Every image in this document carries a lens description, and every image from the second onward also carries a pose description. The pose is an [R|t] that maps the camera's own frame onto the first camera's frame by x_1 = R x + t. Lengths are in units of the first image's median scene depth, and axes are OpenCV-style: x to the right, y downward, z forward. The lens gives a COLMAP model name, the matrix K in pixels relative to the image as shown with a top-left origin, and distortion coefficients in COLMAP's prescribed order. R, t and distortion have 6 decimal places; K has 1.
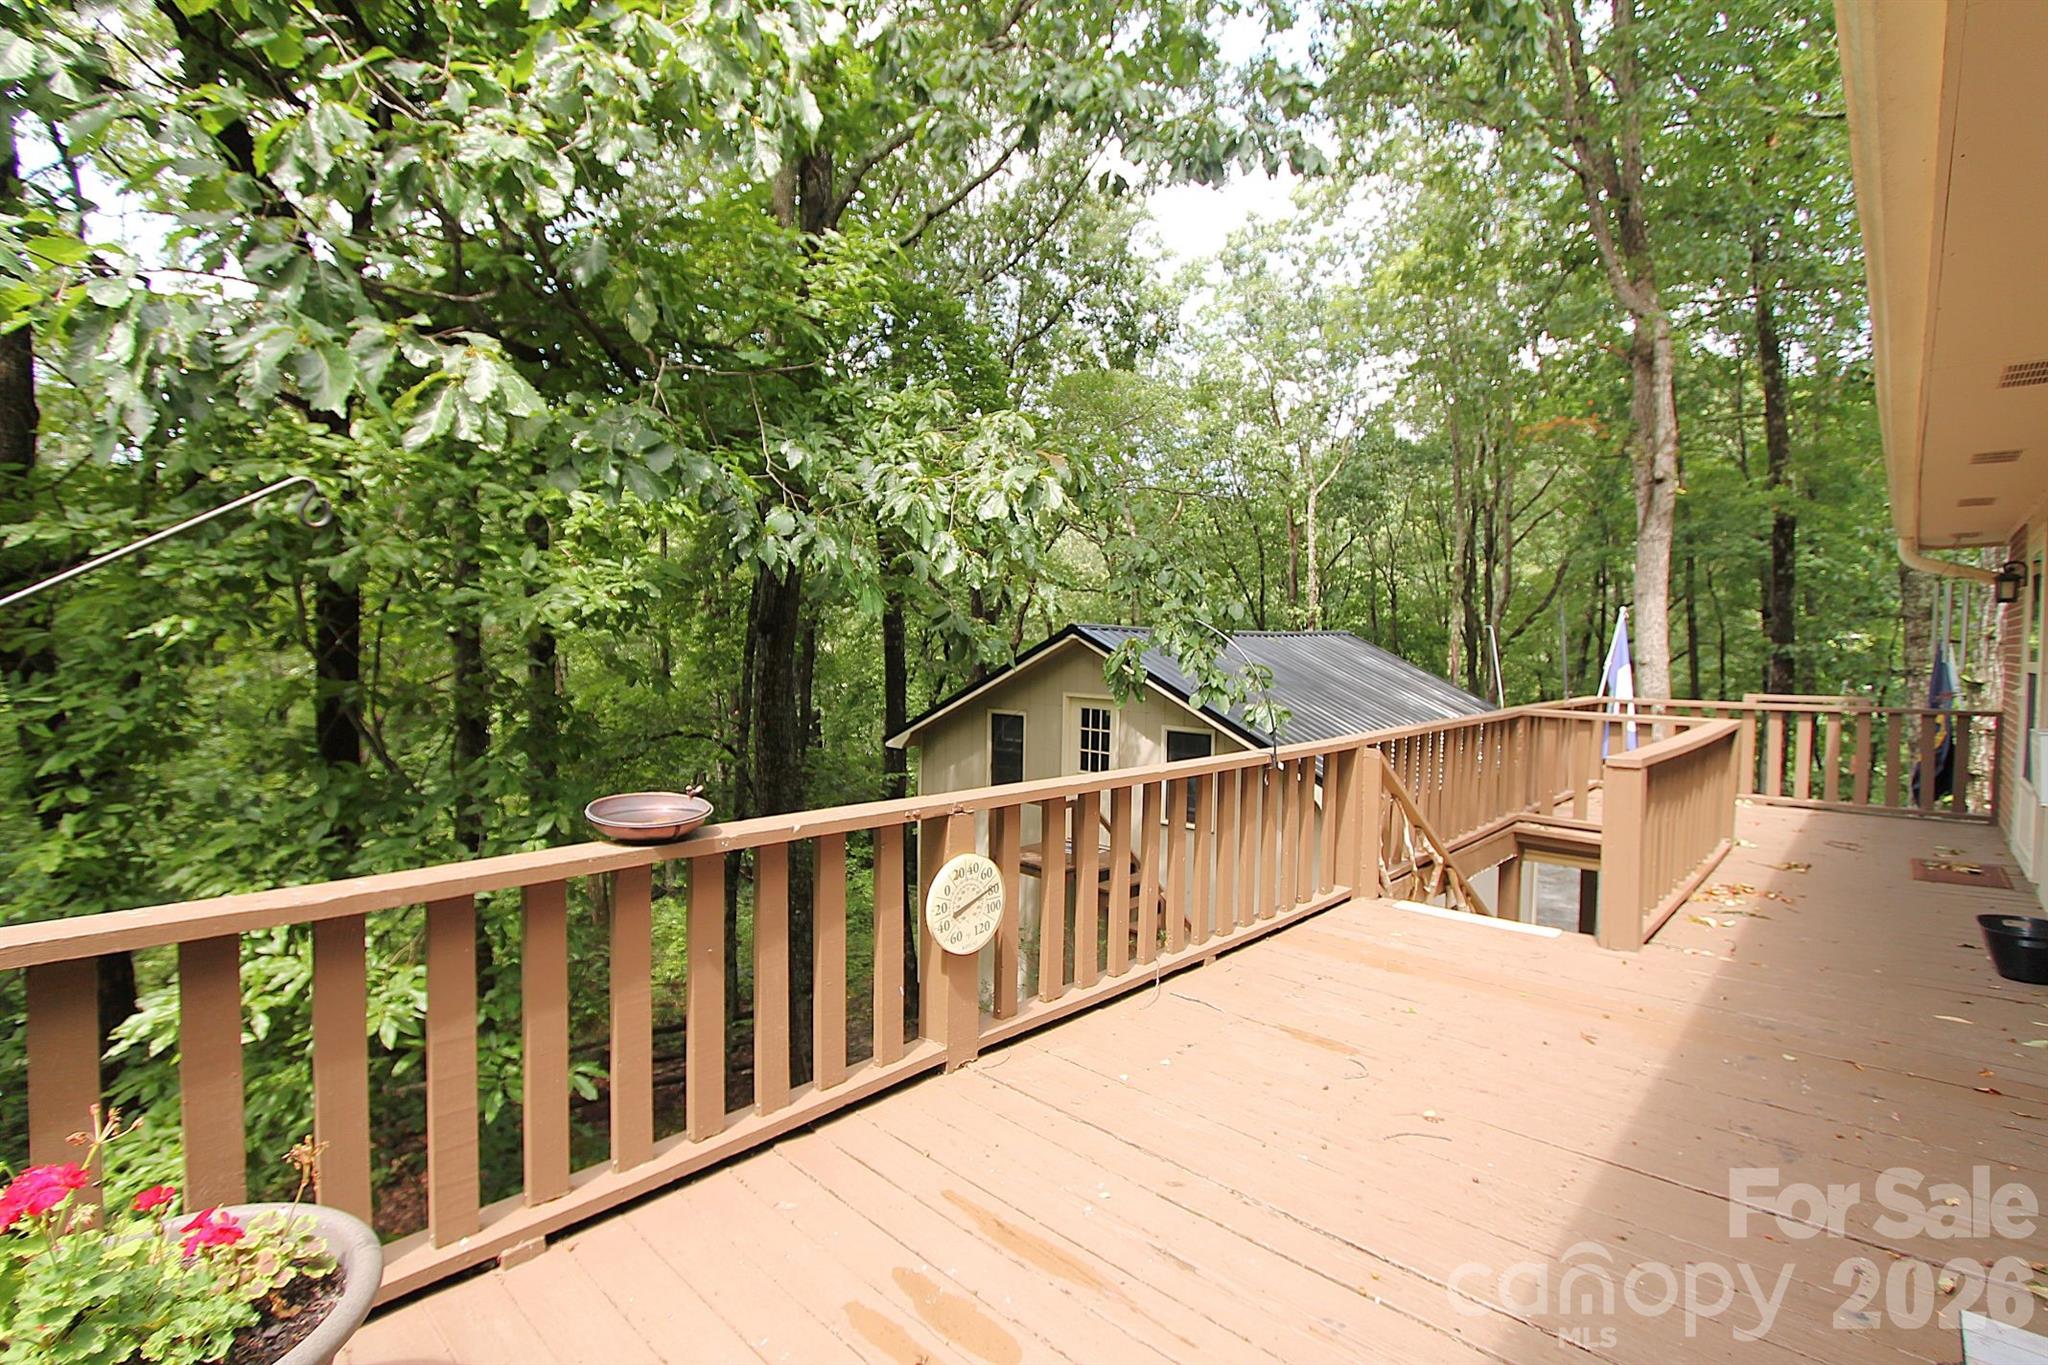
lens RADIAL K [[935.7, 0, 1018.3], [0, 935.7, 680.9], [0, 0, 1]] dist [-0.026128, -0.000052]
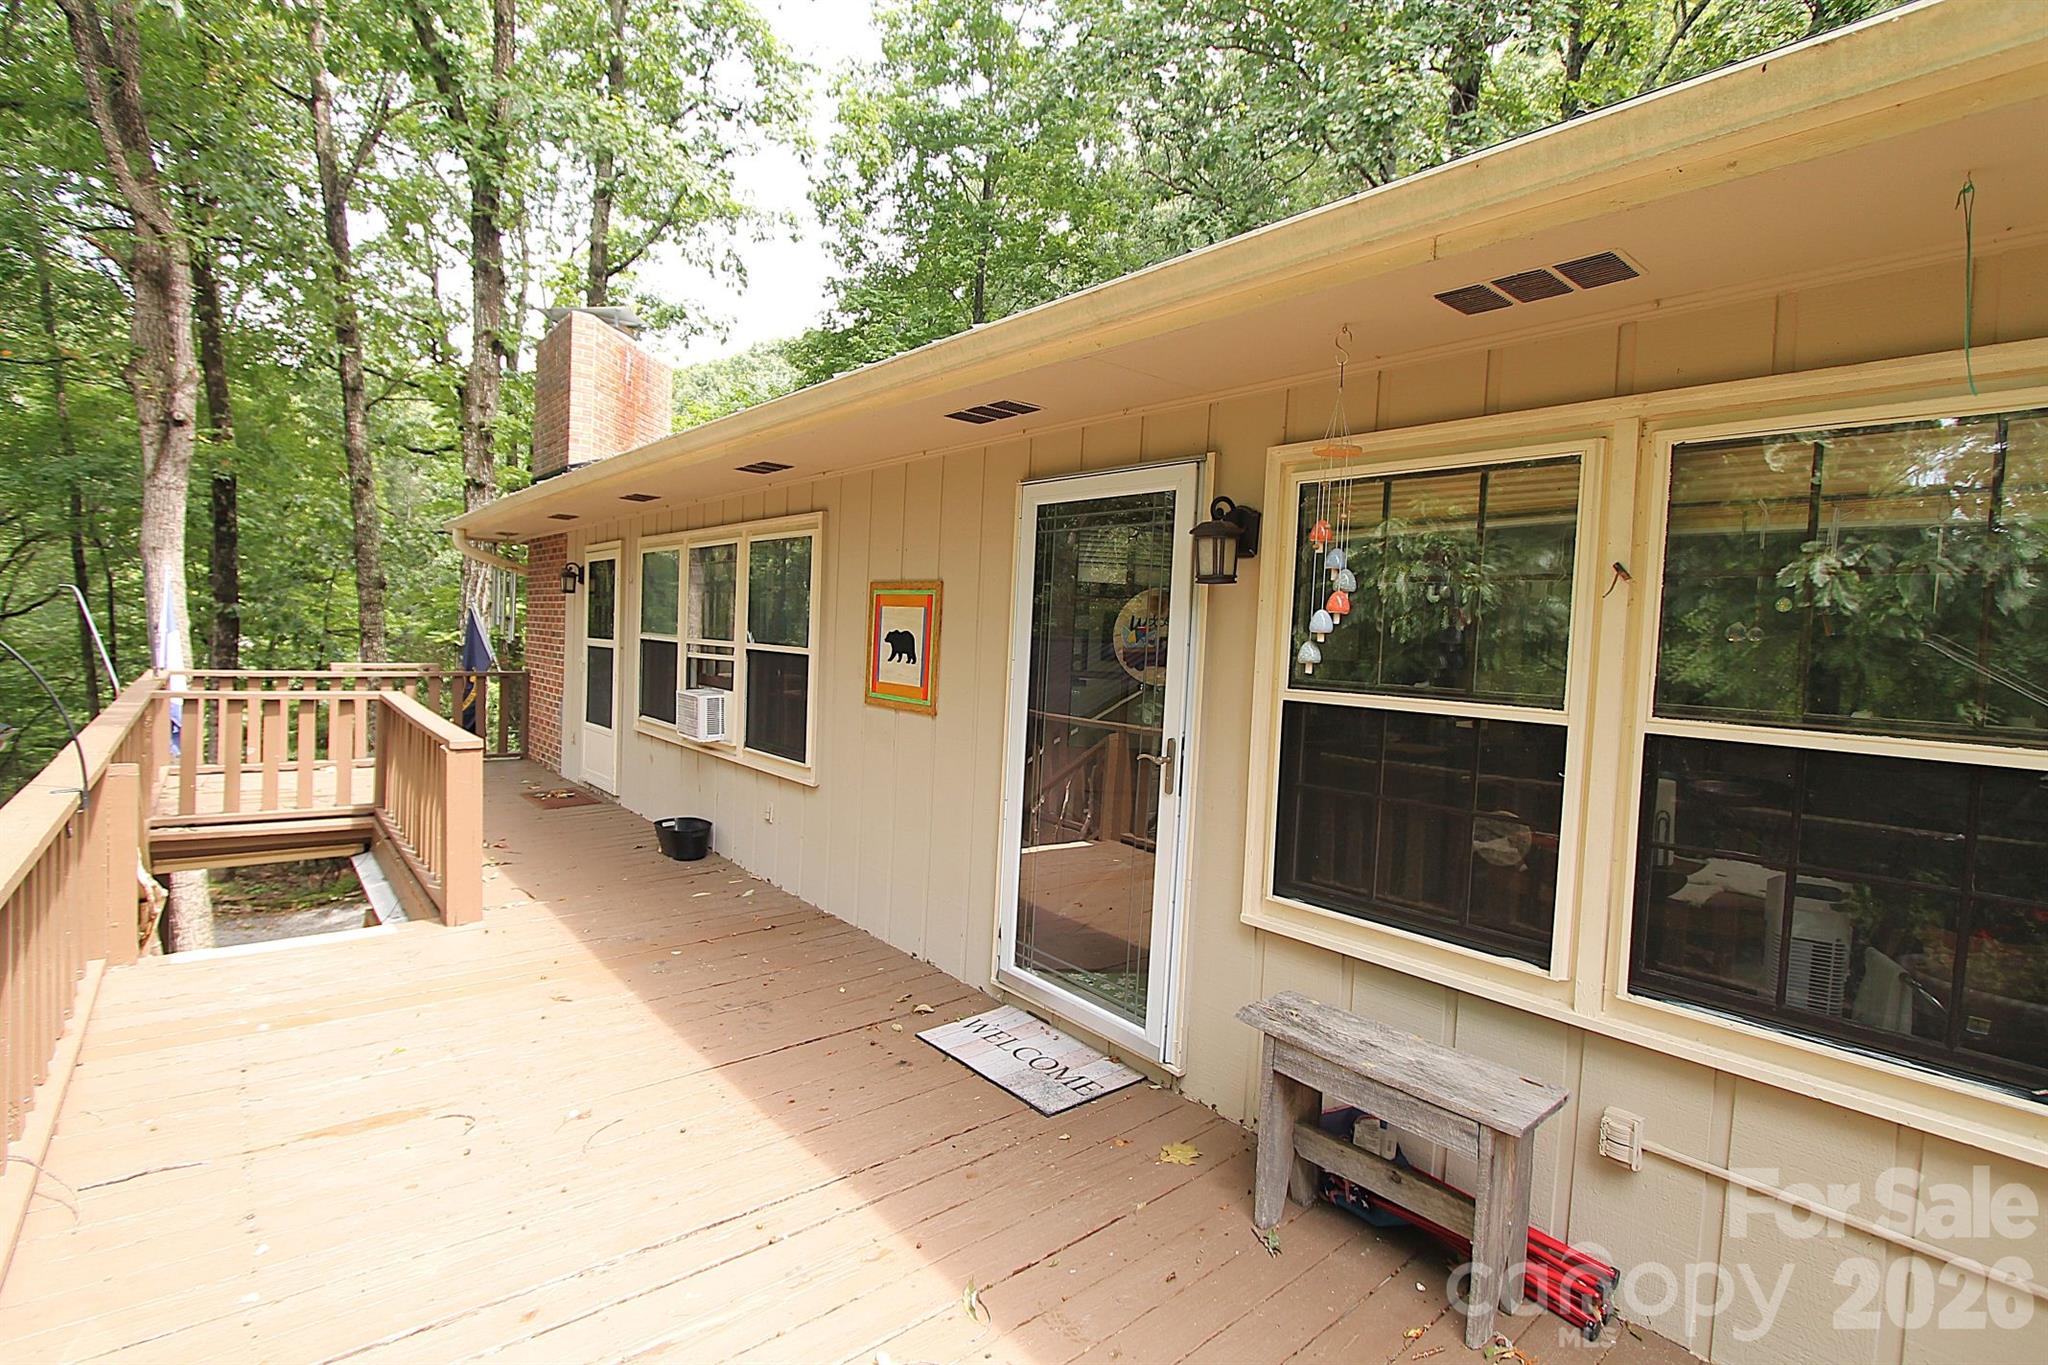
lens RADIAL K [[935.7, 0, 1029.9], [0, 935.7, 679.5], [0, 0, 1]] dist [-0.026128, -0.000052]
pose [[0.118323, -0.047512, 0.991838, -0.321238], [0.001329, 0.998861, 0.047690, -0.035187], [-0.992974, -0.004324, 0.118251, 0.265471]]
